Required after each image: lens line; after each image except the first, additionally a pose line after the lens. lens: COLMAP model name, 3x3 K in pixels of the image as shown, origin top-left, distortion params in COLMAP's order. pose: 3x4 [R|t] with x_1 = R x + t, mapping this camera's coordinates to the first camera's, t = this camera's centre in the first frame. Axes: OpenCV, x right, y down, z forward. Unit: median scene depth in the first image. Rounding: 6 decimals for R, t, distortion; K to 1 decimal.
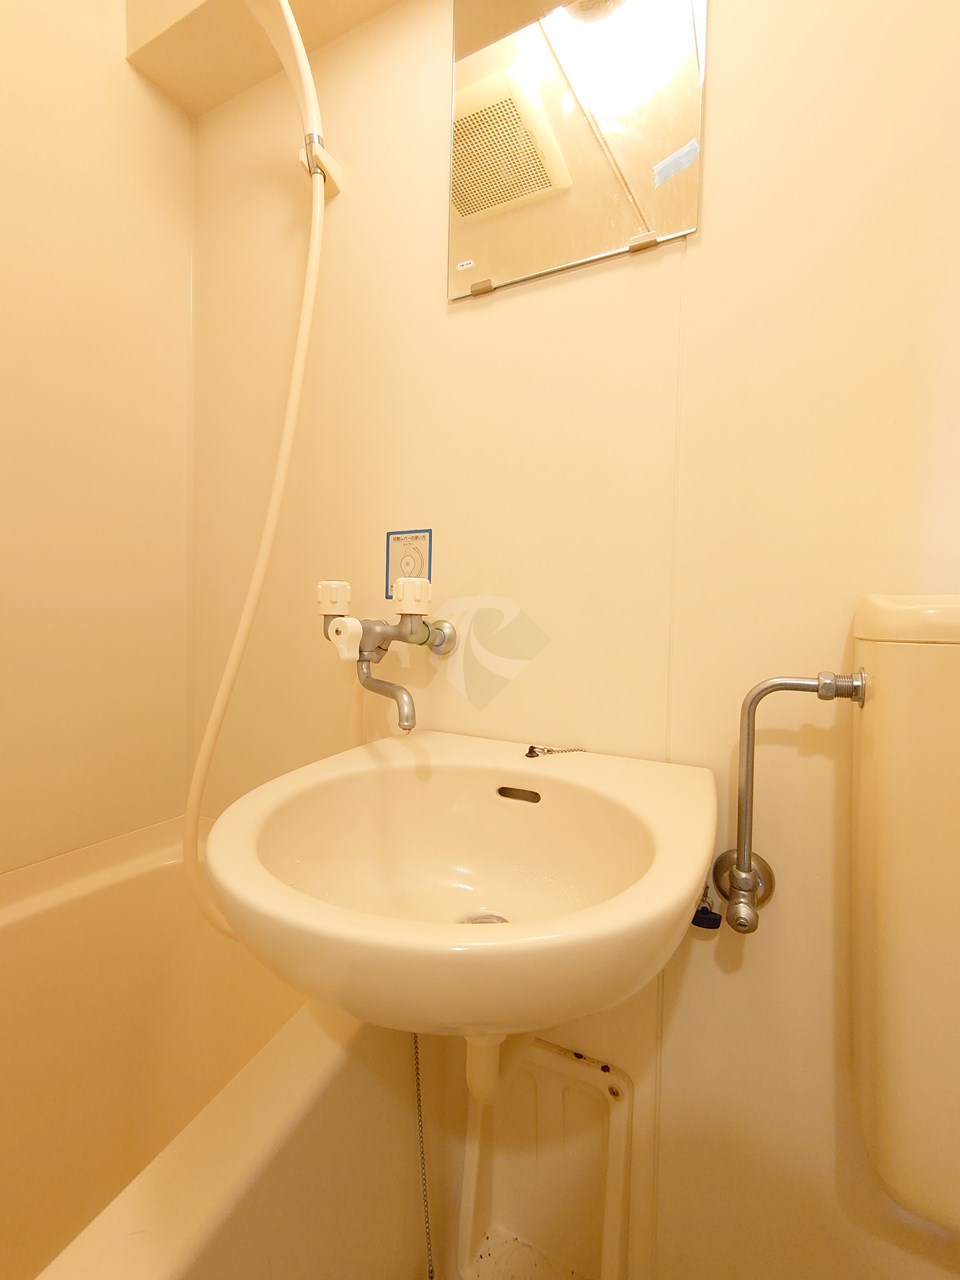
lens RADIAL K [[552.9, 0, 487.2], [0, 552.9, 646.5], [0, 0, 1]] dist [0.006882, -0.001461]
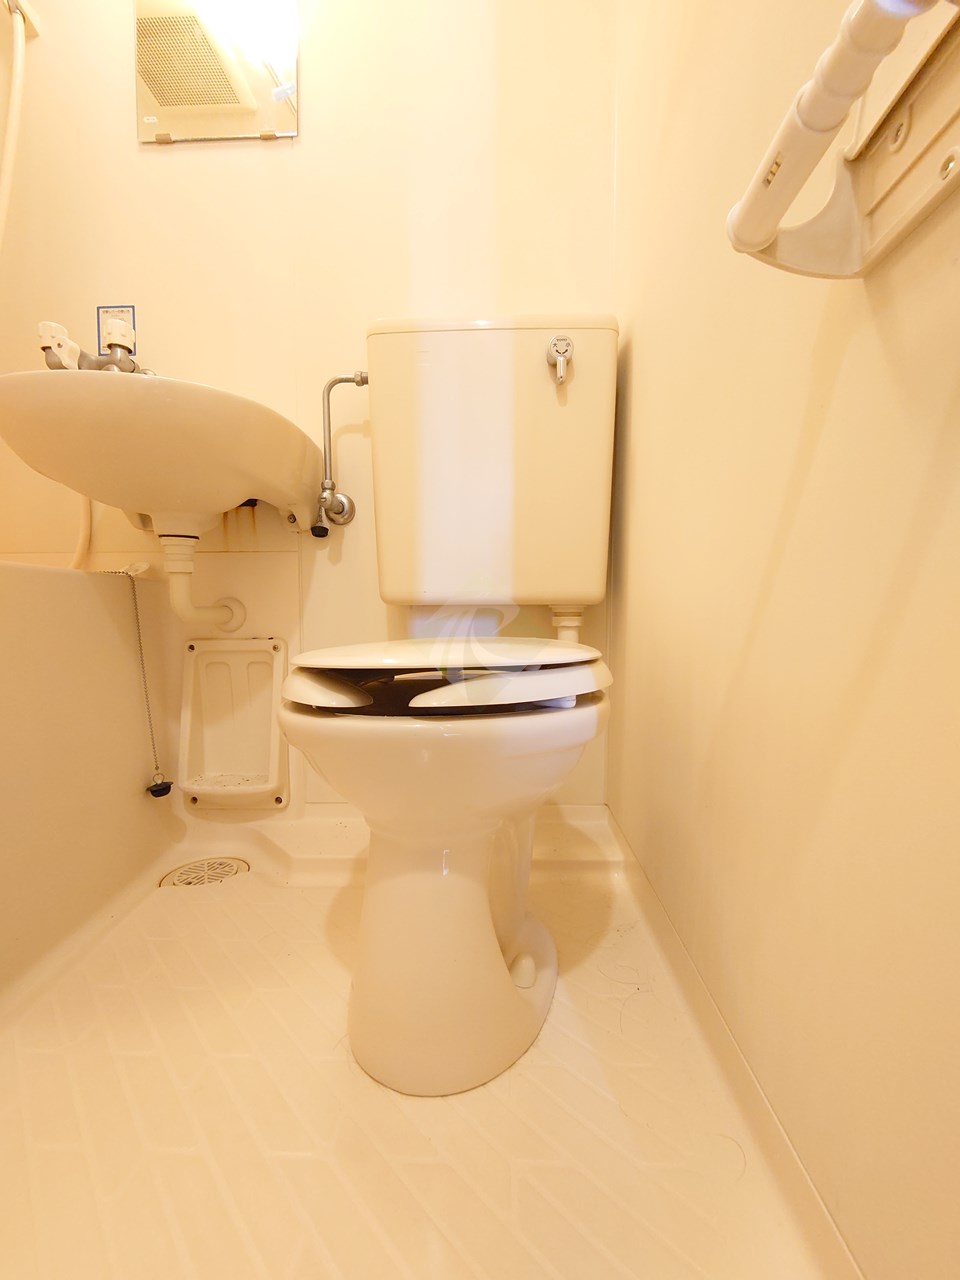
lens RADIAL K [[552.9, 0, 479.0], [0, 552.9, 644.6], [0, 0, 1]] dist [0.006882, -0.001461]
pose [[0.917821, -0.042604, 0.394701, 0.115000], [0.032525, 0.998952, 0.032195, 0.657783], [-0.395659, -0.016712, 0.918245, -0.693019]]
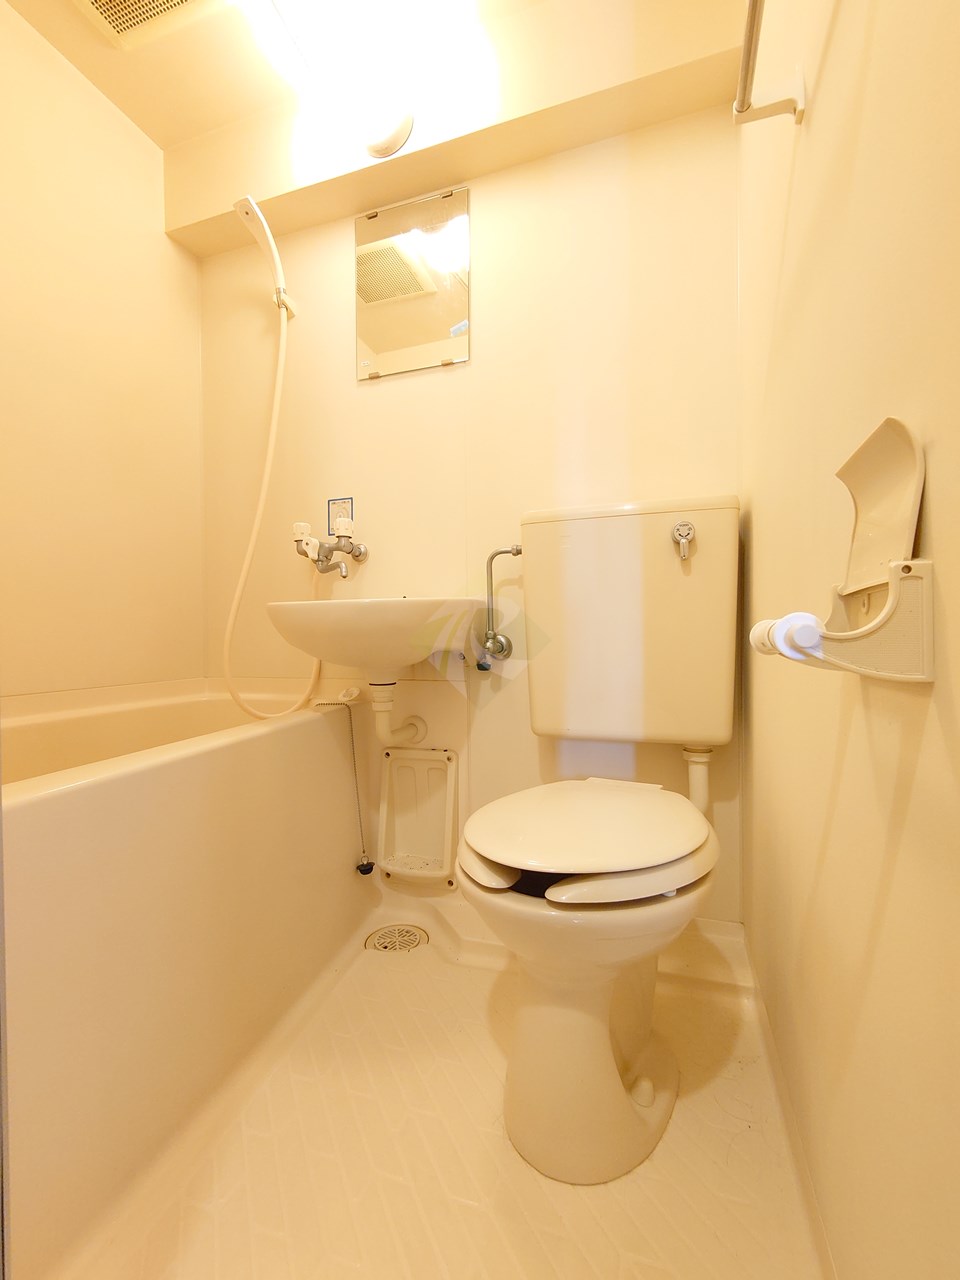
lens RADIAL K [[552.9, 0, 479.7], [0, 552.9, 645.4], [0, 0, 1]] dist [0.006882, -0.001461]
pose [[0.991945, -0.033121, 0.122261, 0.087580], [0.035863, 0.999151, -0.020300, 0.363435], [-0.121485, 0.024522, 0.992290, -0.964687]]
